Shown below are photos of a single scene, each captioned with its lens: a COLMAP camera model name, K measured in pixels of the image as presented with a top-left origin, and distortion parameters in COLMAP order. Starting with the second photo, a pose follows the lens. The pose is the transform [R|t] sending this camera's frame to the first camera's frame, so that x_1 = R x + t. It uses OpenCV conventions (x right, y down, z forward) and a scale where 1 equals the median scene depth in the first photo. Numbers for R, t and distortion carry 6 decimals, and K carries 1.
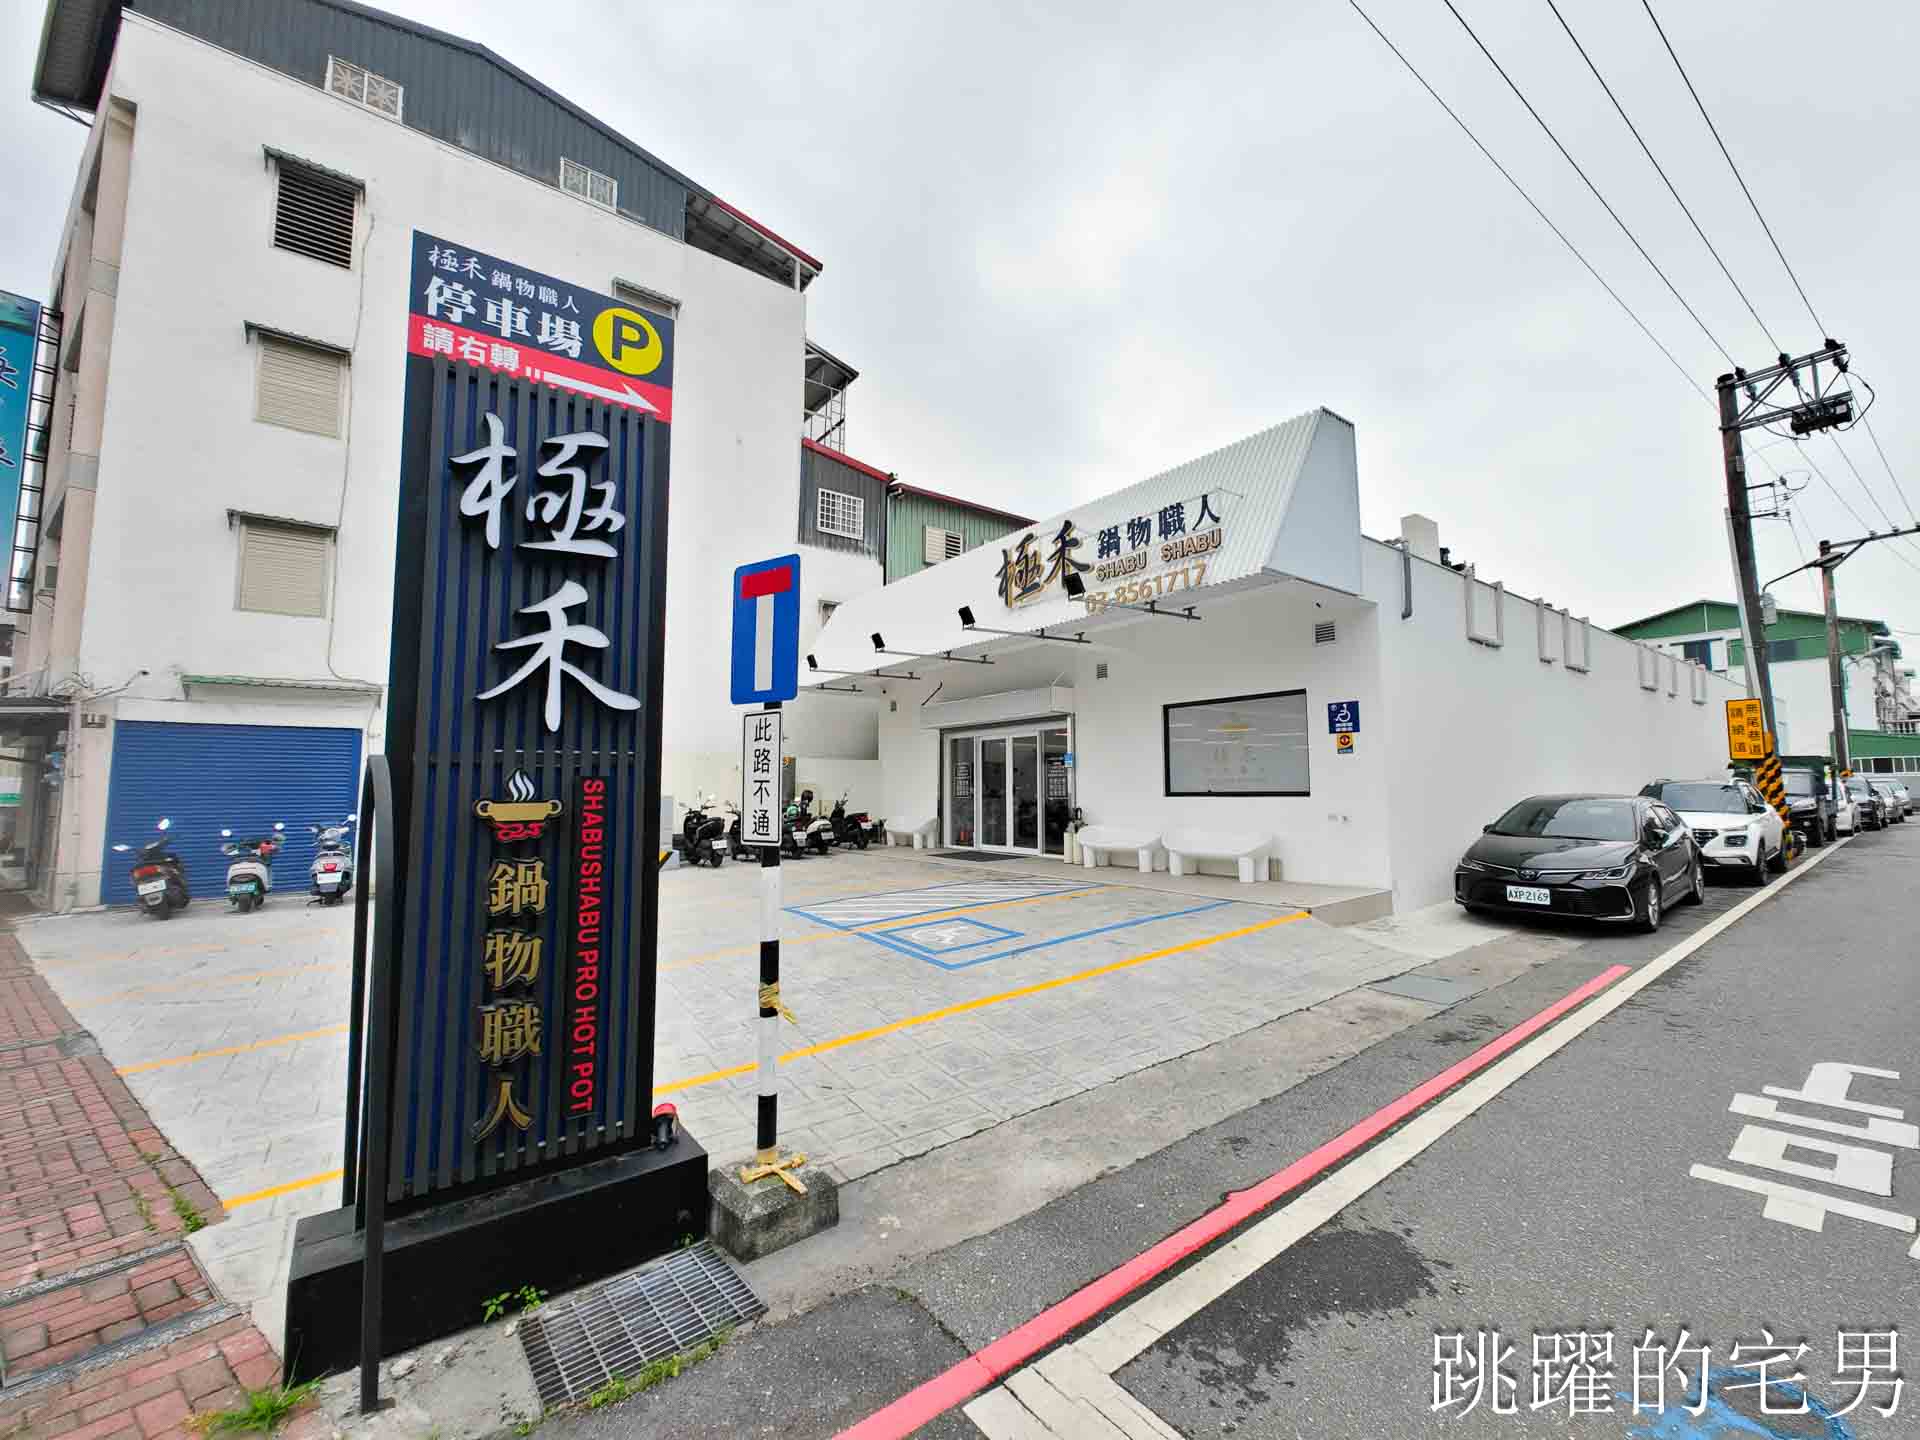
lens RADIAL K [[776.2, 0, 960.0], [0, 776.2, 720.0], [0, 0, 1]] dist [0.001381, 0.000112]
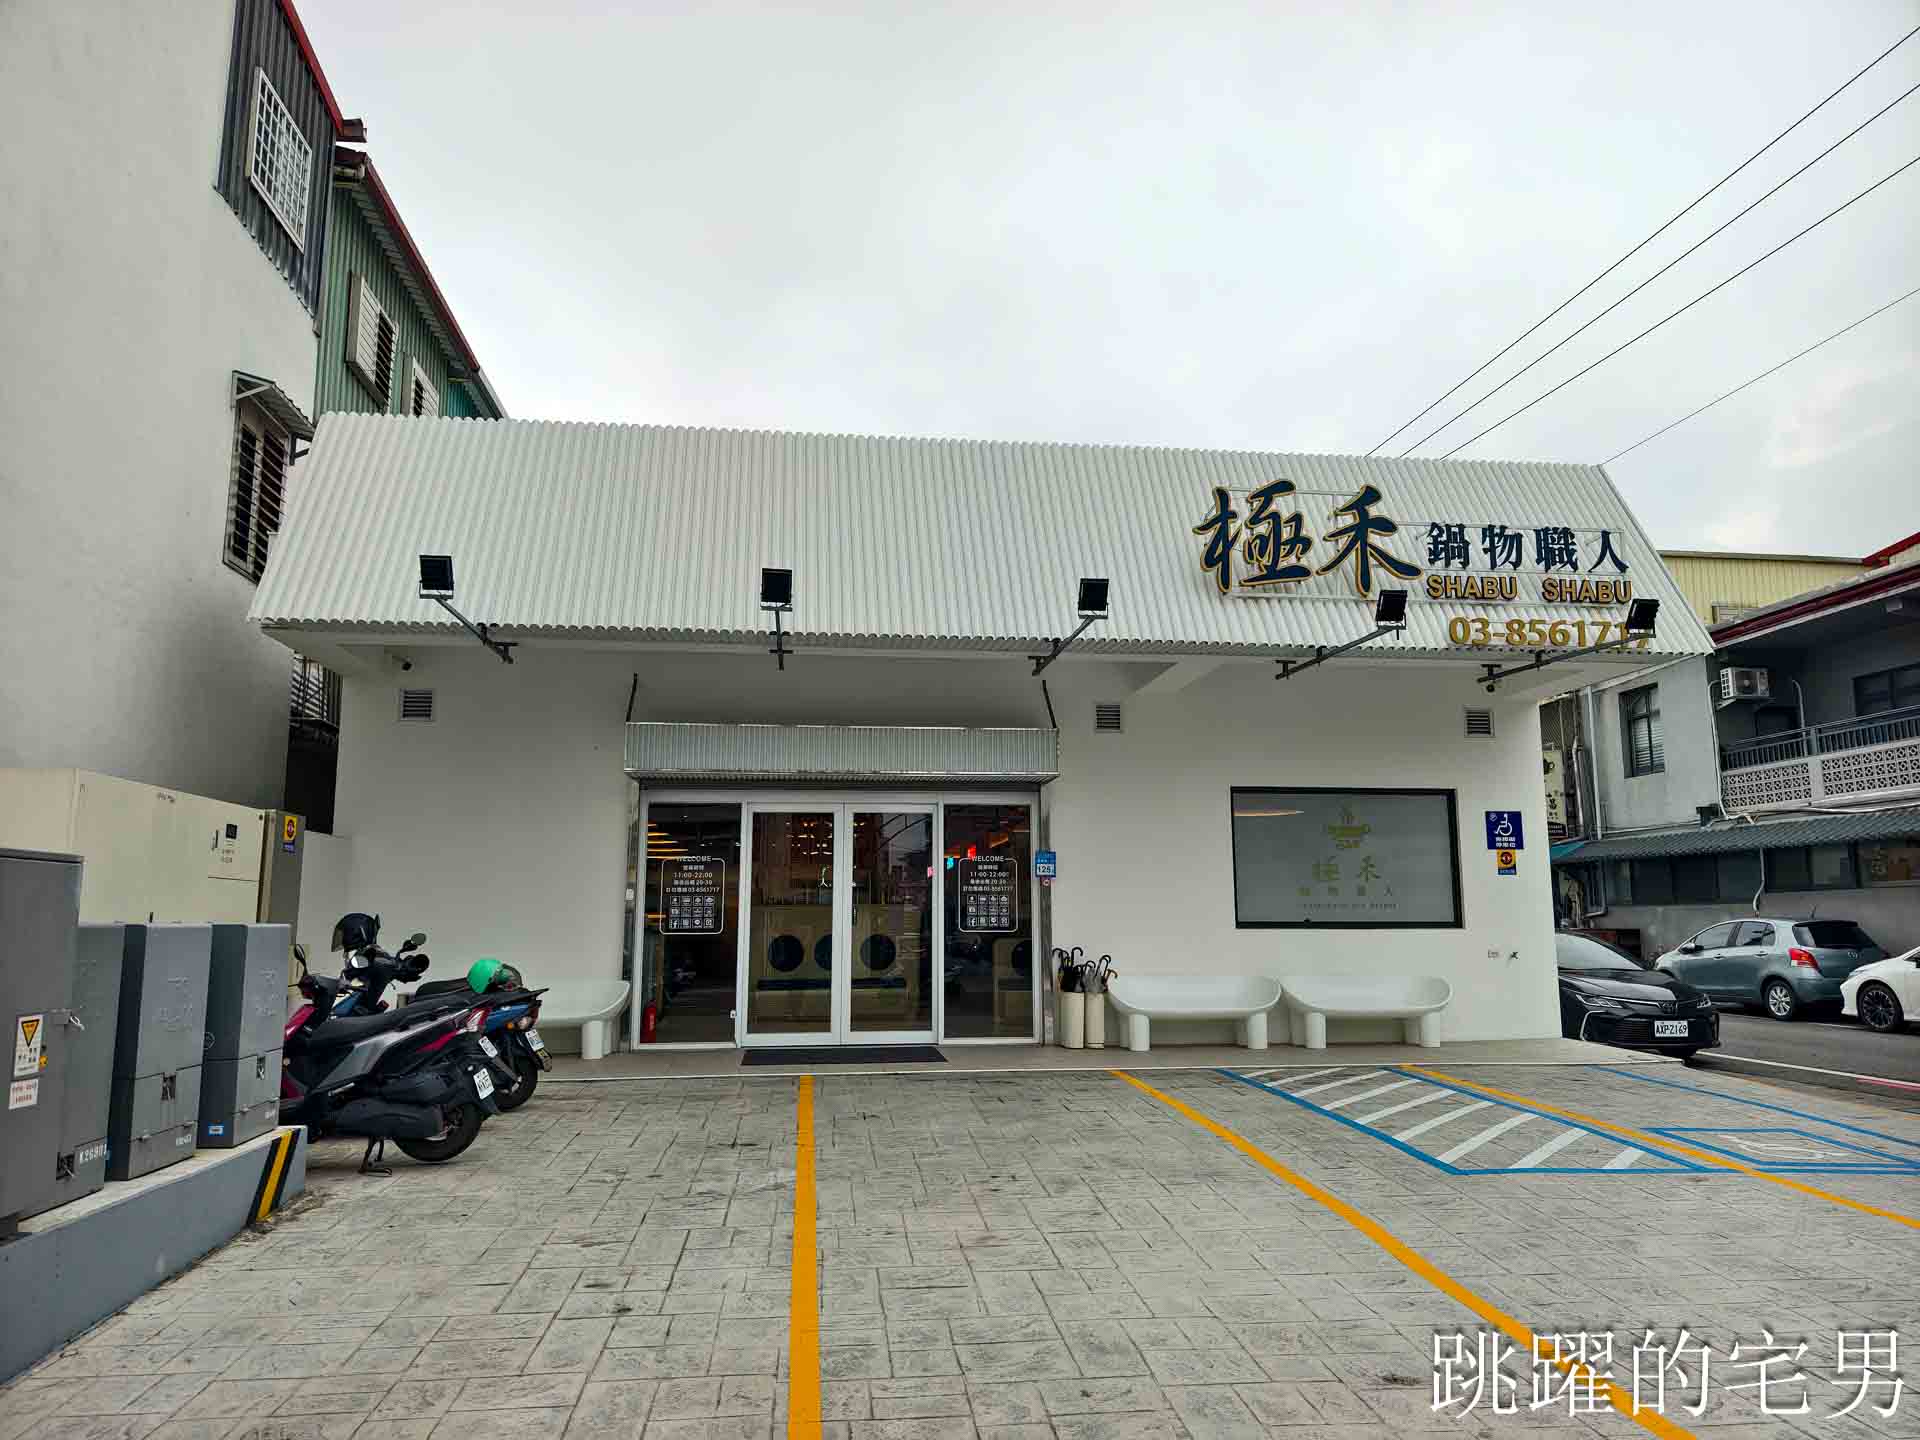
lens RADIAL K [[1254.5, 0, 956.6], [0, 1254.5, 750.1], [0, 0, 1]] dist [-0.001085, -0.002341]
pose [[0.518843, 0.118910, 0.846559, -0.840966], [-0.080999, 0.992662, -0.089789, 0.070726], [-0.851024, -0.021984, 0.524667, 0.723760]]
